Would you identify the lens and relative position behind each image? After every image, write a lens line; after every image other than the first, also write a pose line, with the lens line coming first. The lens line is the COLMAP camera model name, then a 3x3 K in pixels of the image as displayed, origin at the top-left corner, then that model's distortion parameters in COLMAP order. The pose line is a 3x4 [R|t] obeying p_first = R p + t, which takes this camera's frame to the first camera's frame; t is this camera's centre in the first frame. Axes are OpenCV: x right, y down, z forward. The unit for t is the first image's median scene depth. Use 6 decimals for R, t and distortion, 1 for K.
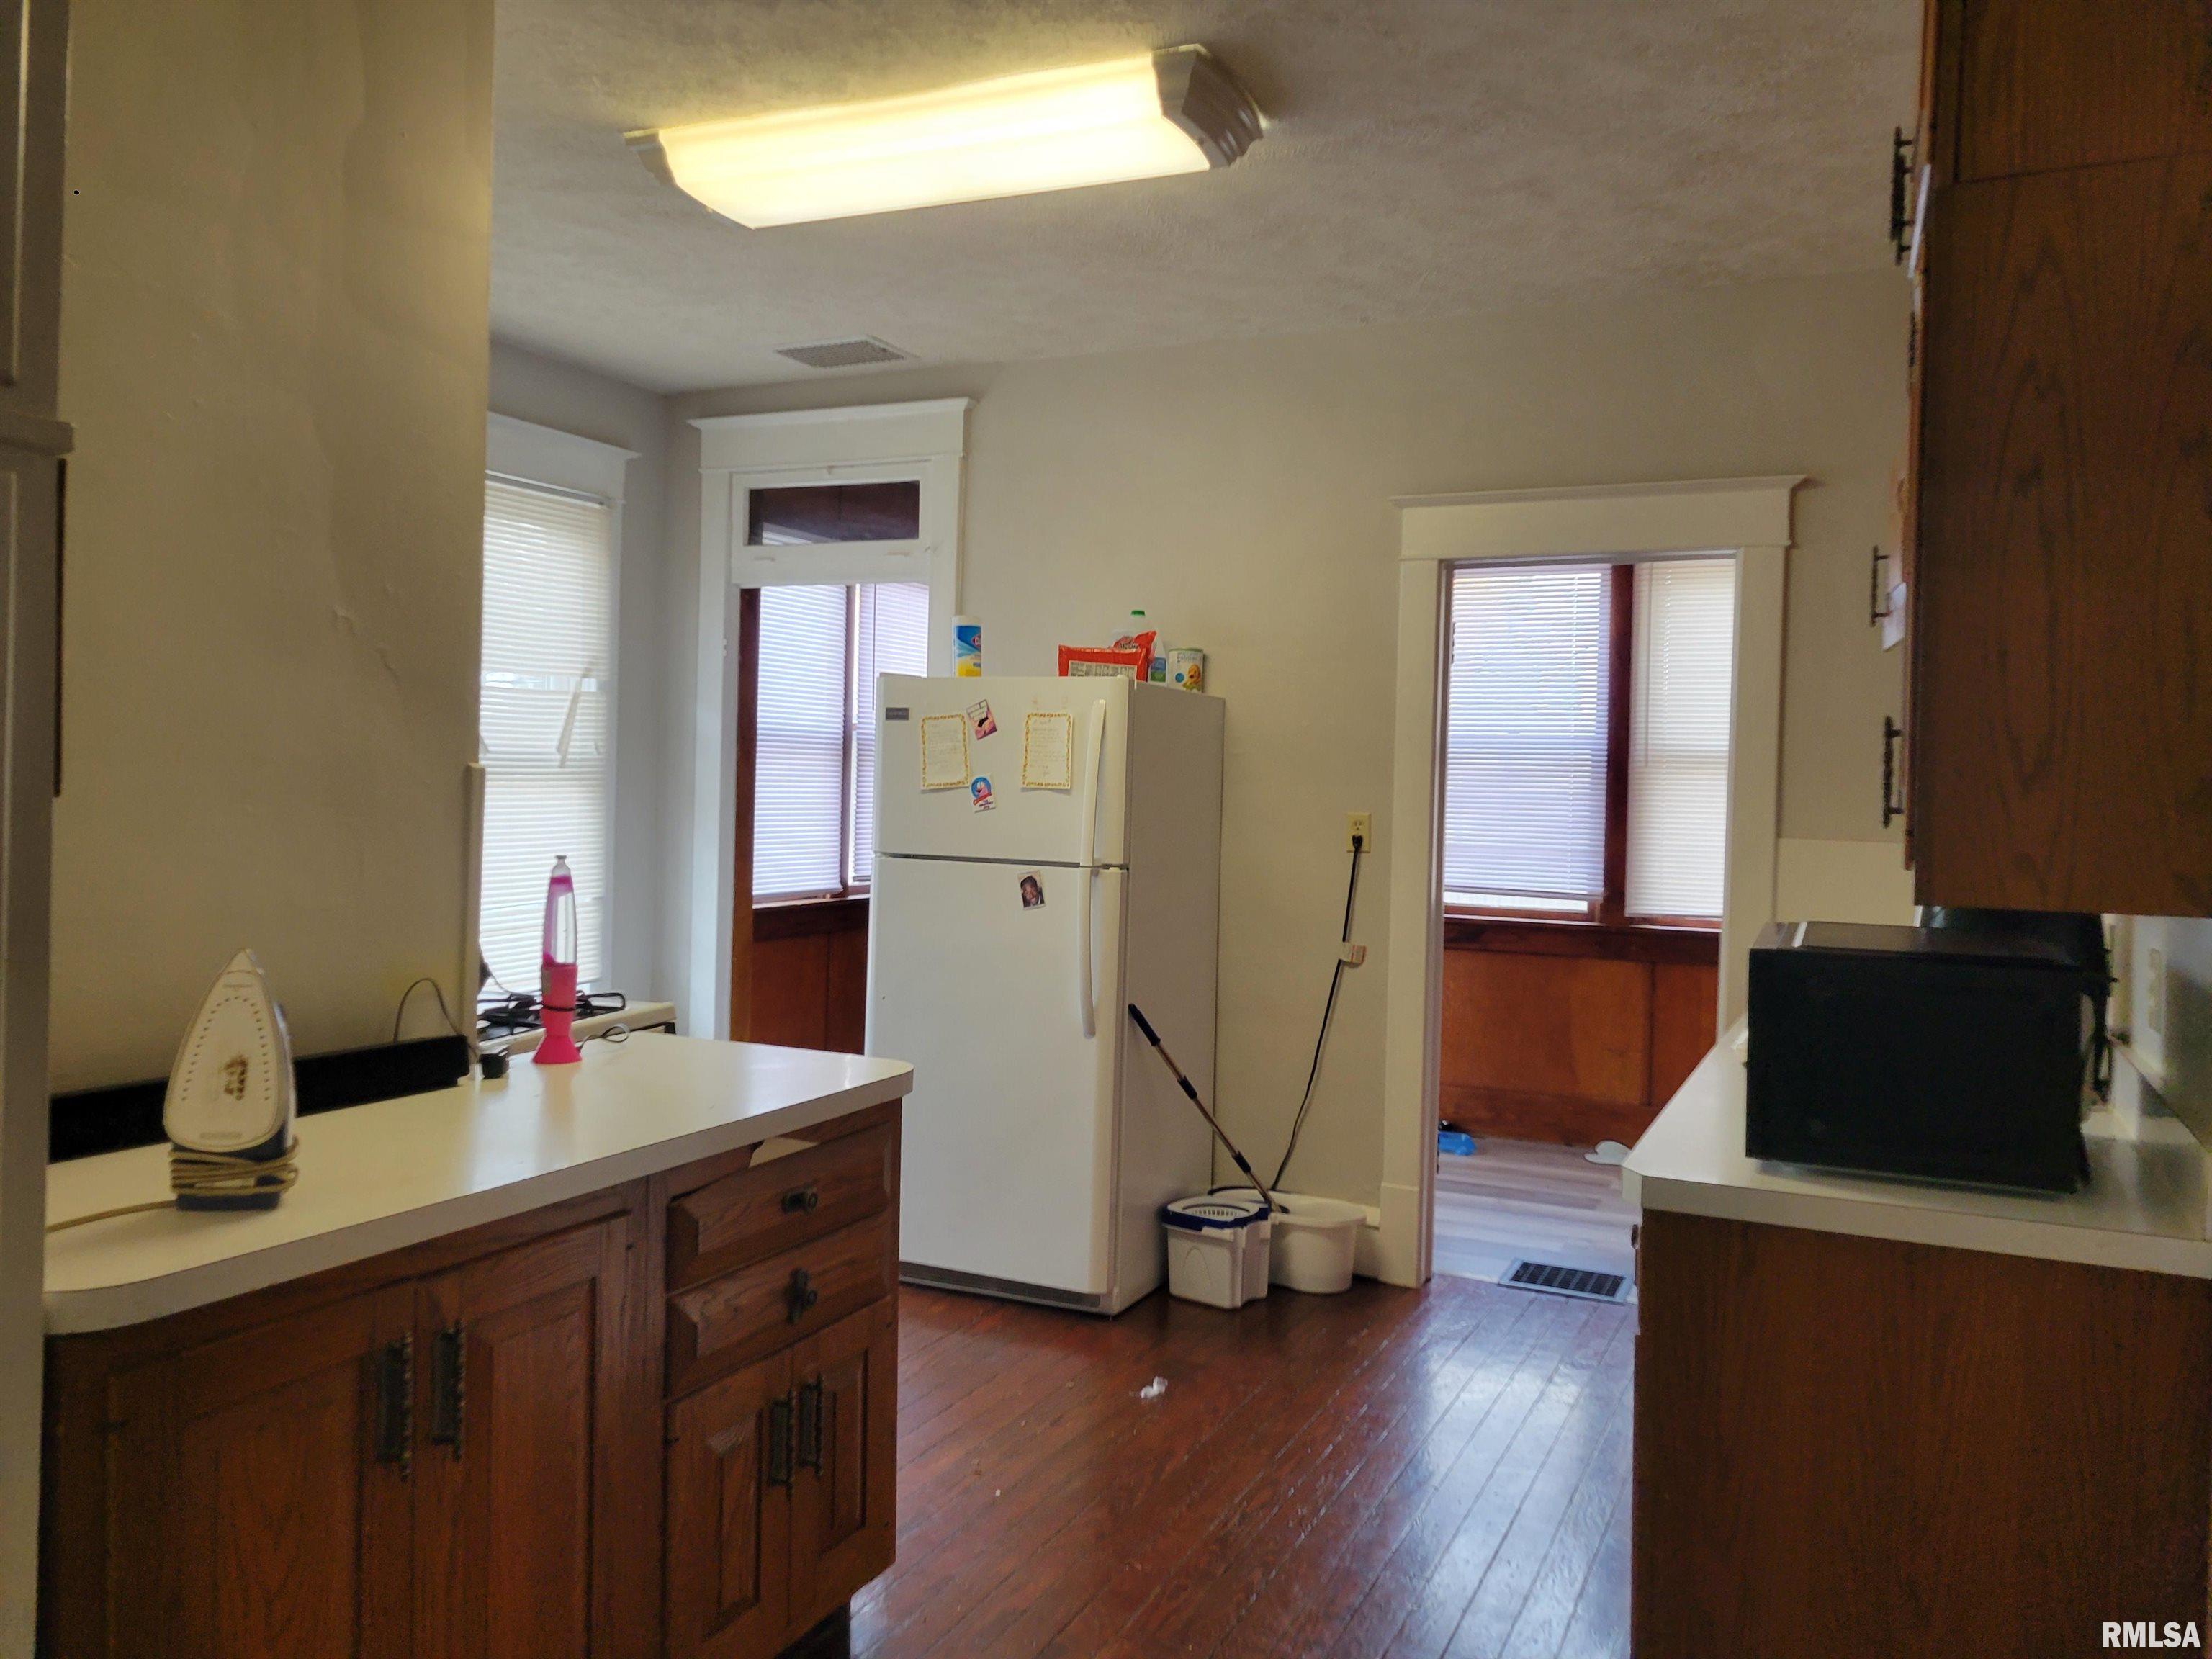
lens RADIAL K [[1672.1, 0, 1120.2], [0, 1672.1, 820.4], [0, 0, 1]] dist [0.048881, -0.029914]
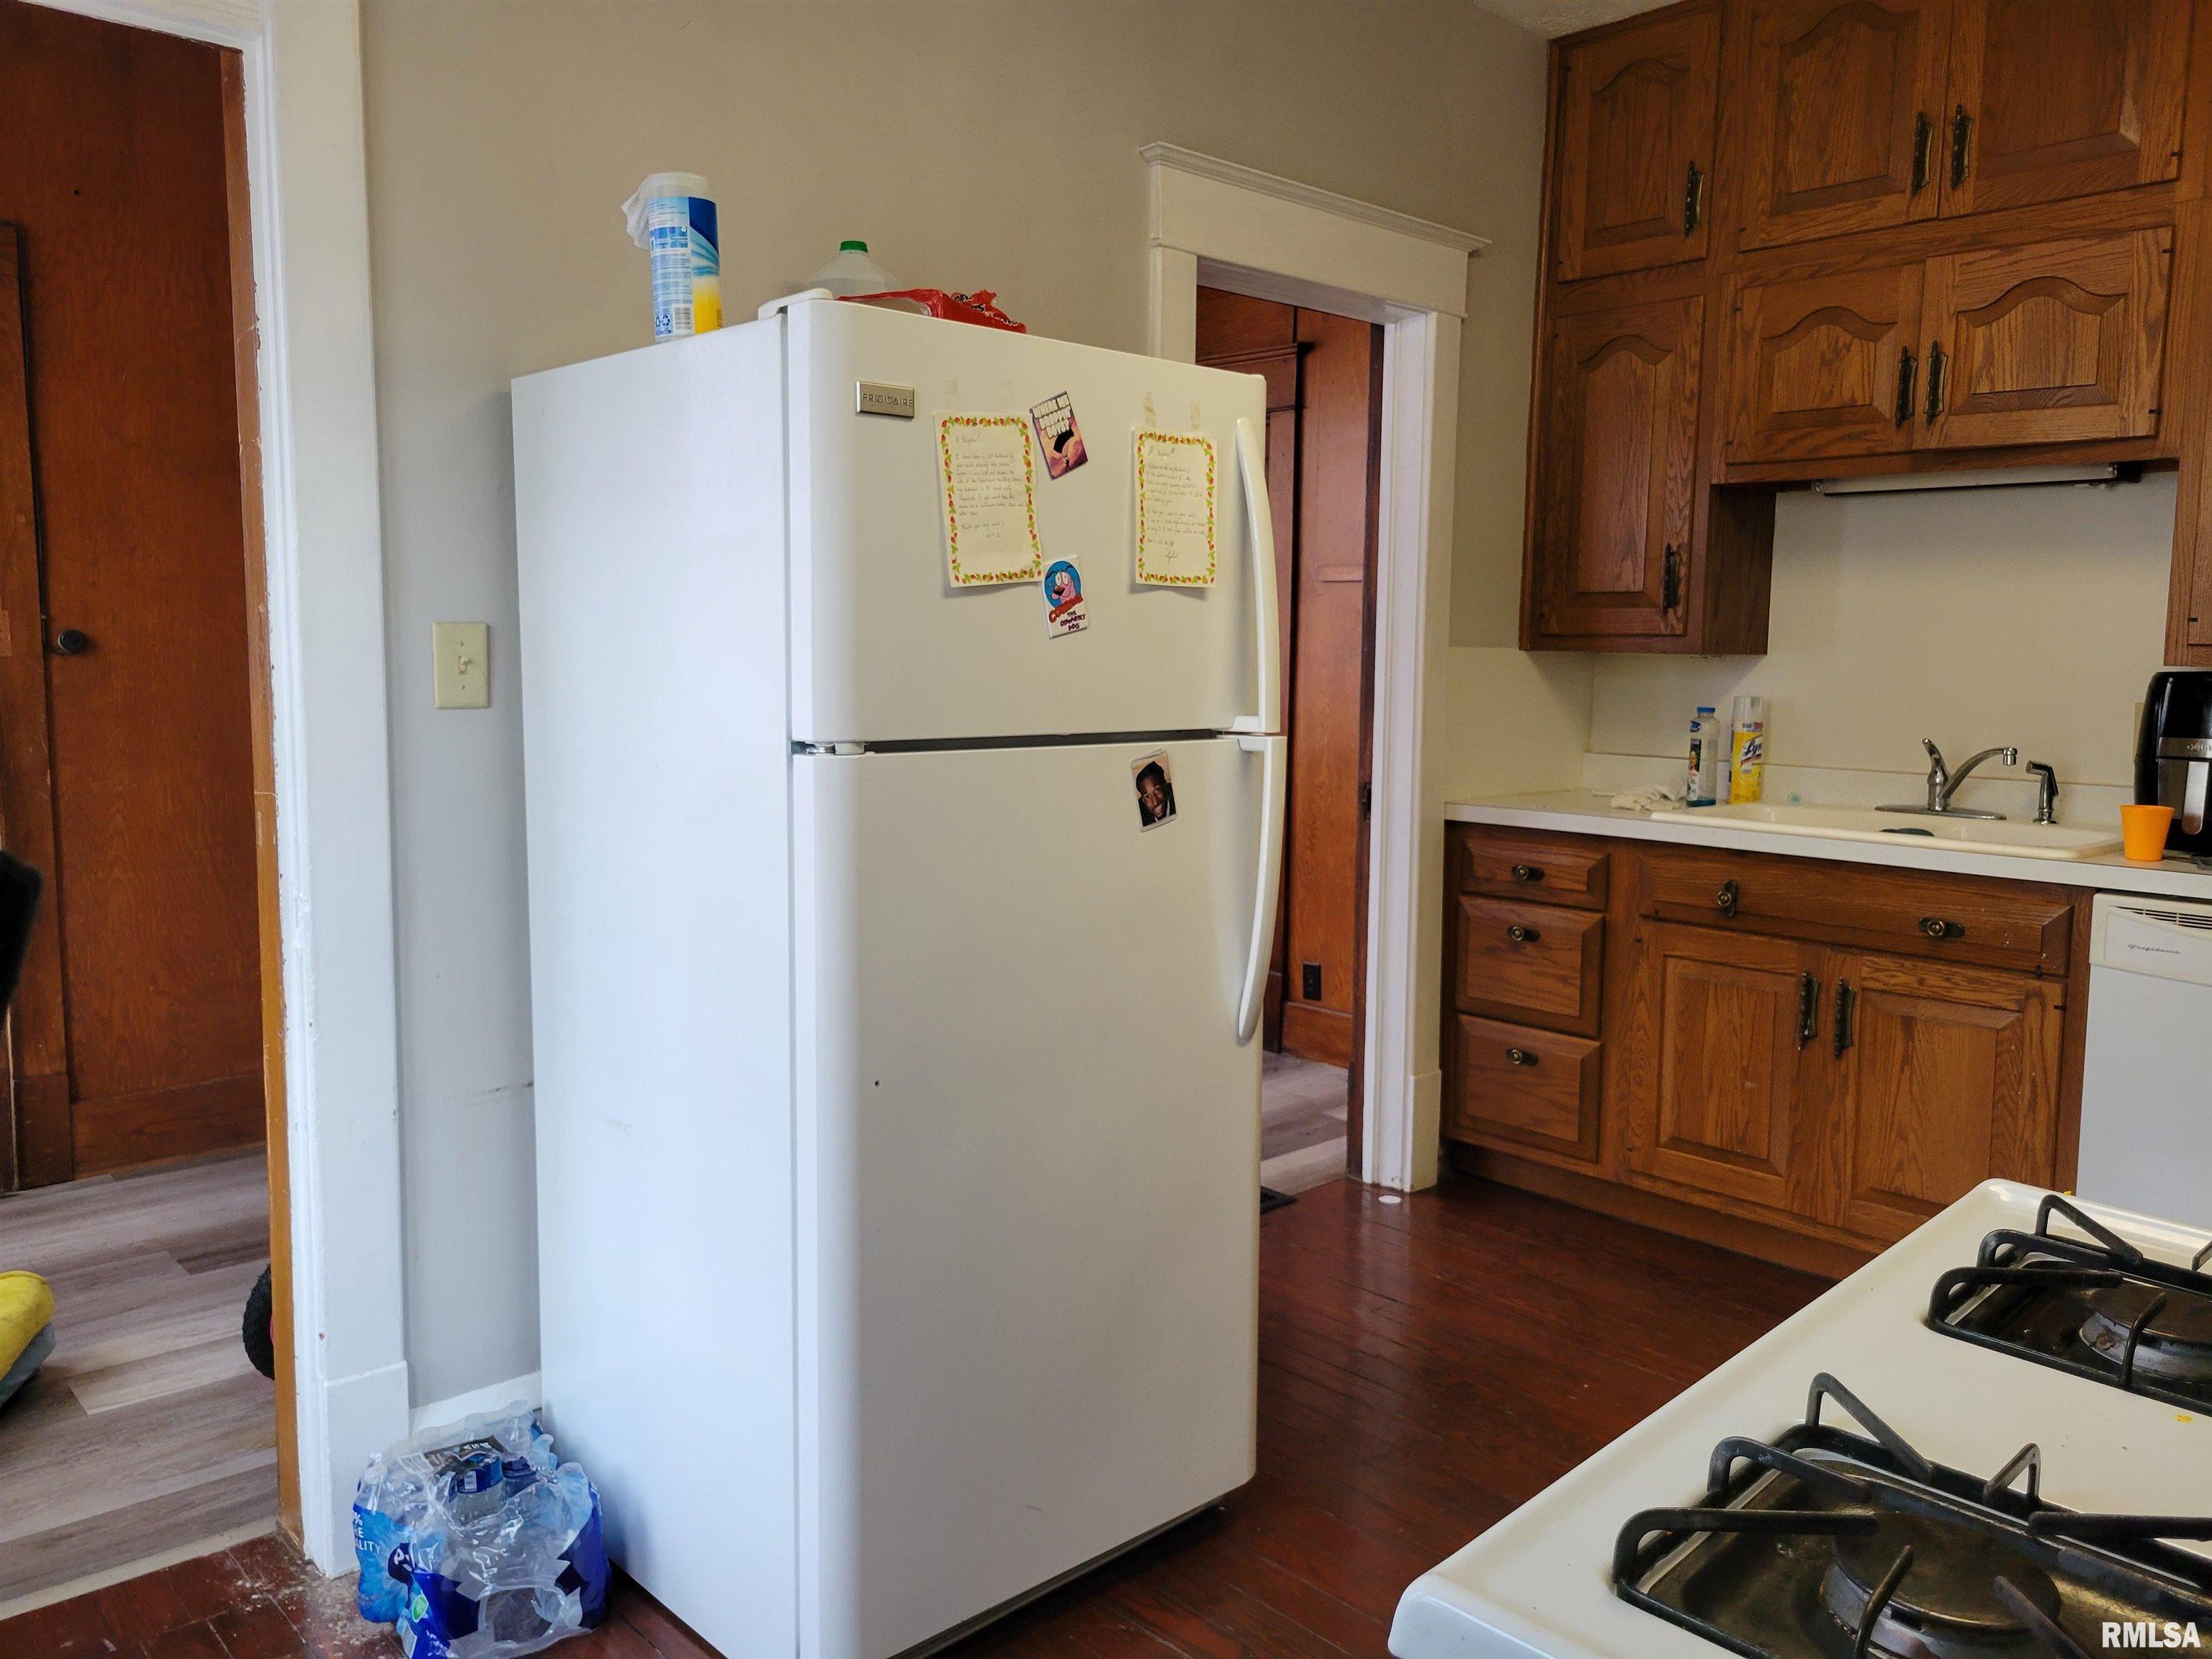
lens RADIAL K [[1672.1, 0, 1151.2], [0, 1672.1, 811.7], [0, 0, 1]] dist [0.048881, -0.029914]
pose [[0.355924, -0.119728, 0.926814, -0.513946], [0.019030, 0.992482, 0.120903, -0.012620], [-0.934321, -0.025395, 0.355526, 0.809363]]
